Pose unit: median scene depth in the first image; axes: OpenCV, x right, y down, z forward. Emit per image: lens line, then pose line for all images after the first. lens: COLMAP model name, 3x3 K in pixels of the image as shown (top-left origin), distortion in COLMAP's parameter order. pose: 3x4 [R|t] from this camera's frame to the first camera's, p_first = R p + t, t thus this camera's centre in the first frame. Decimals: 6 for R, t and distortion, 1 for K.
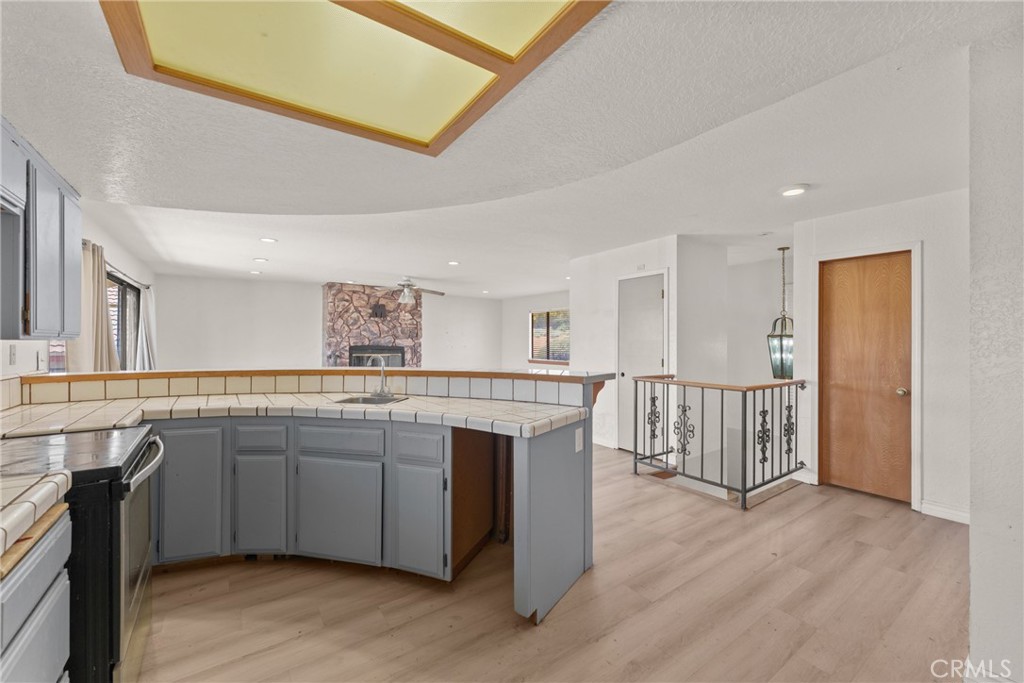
lens RADIAL K [[406.6, 0, 502.2], [0, 406.6, 337.9], [0, 0, 1]] dist [0.001623, 0.000009]
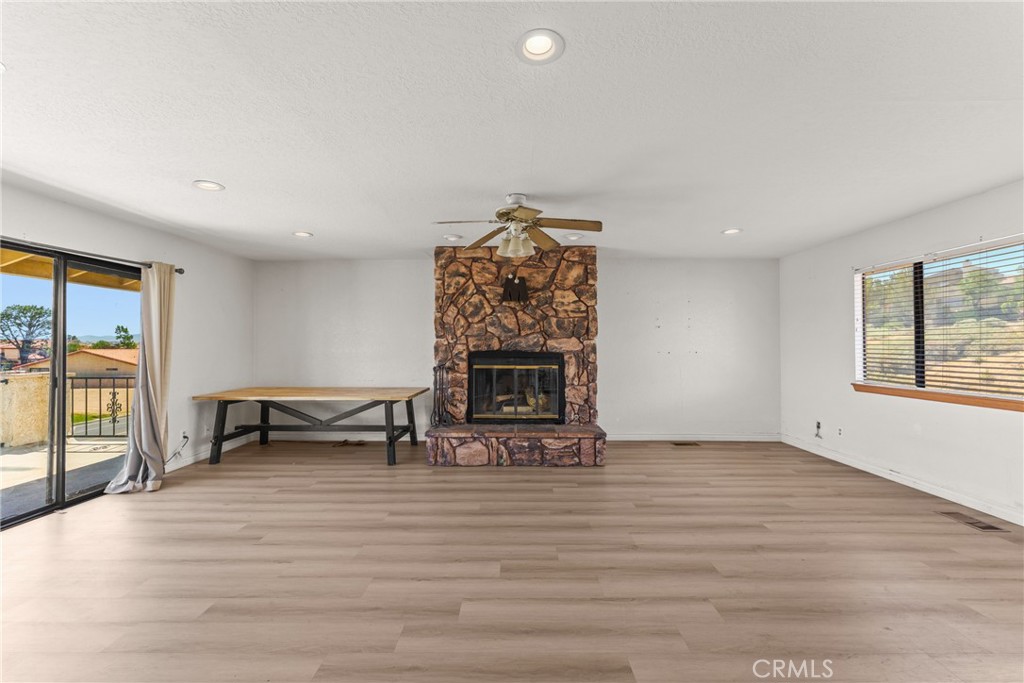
lens RADIAL K [[406.6, 0, 508.5], [0, 406.6, 341.4], [0, 0, 1]] dist [0.001623, 0.000009]
pose [[0.823399, -0.012524, -0.567324, 0.009342], [0.010846, 0.999921, -0.006331, 0.009724], [0.567359, -0.000940, 0.823470, 0.548755]]
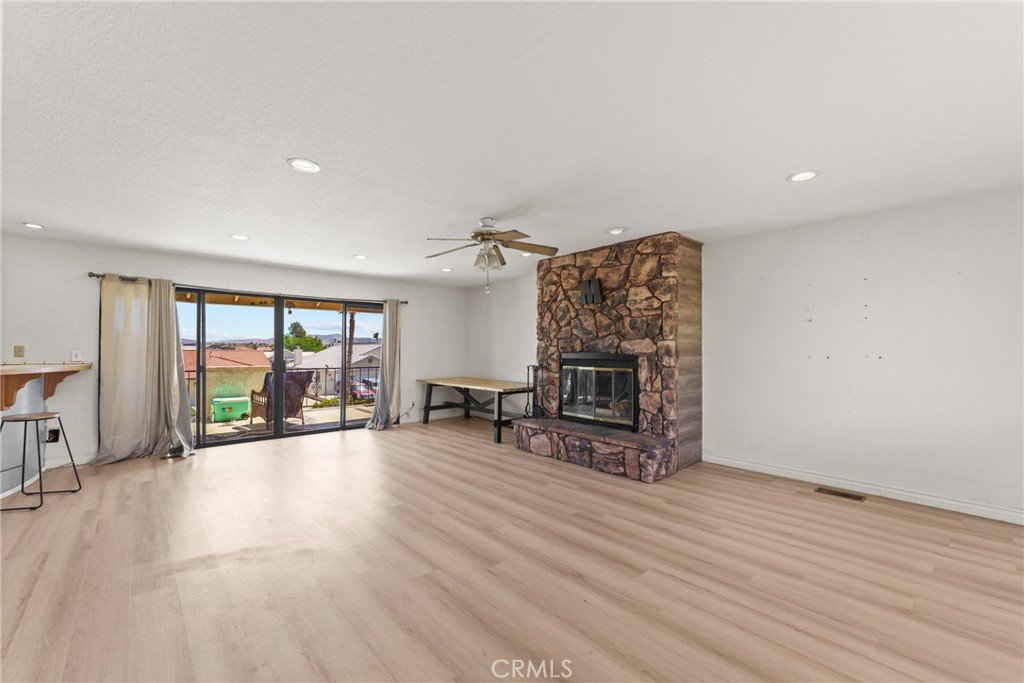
lens RADIAL K [[406.6, 0, 505.5], [0, 406.6, 348.1], [0, 0, 1]] dist [0.001623, 0.000009]
pose [[0.143570, -0.010119, -0.989588, 0.251745], [0.009148, 0.999919, -0.008897, 0.017283], [0.989598, -0.007775, 0.143651, 0.828160]]
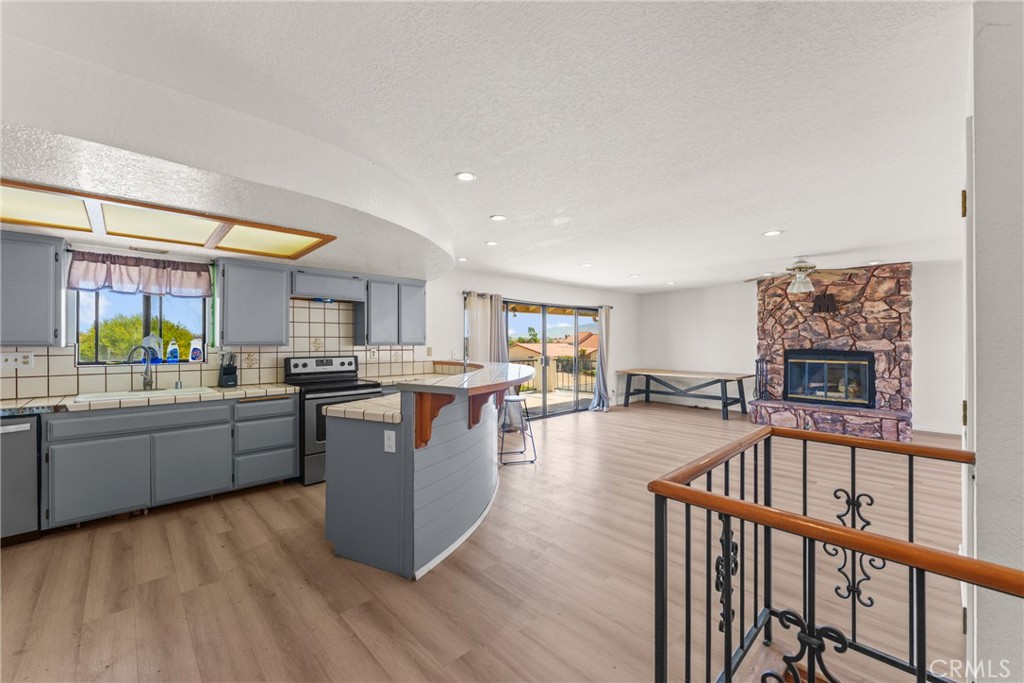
lens RADIAL K [[406.6, 0, 514.7], [0, 406.6, 340.8], [0, 0, 1]] dist [0.001623, 0.000009]
pose [[0.167274, -0.007664, -0.985881, 0.357188], [0.012995, 0.999900, -0.005568, -0.000492], [0.985825, -0.011880, 0.167357, 0.317701]]
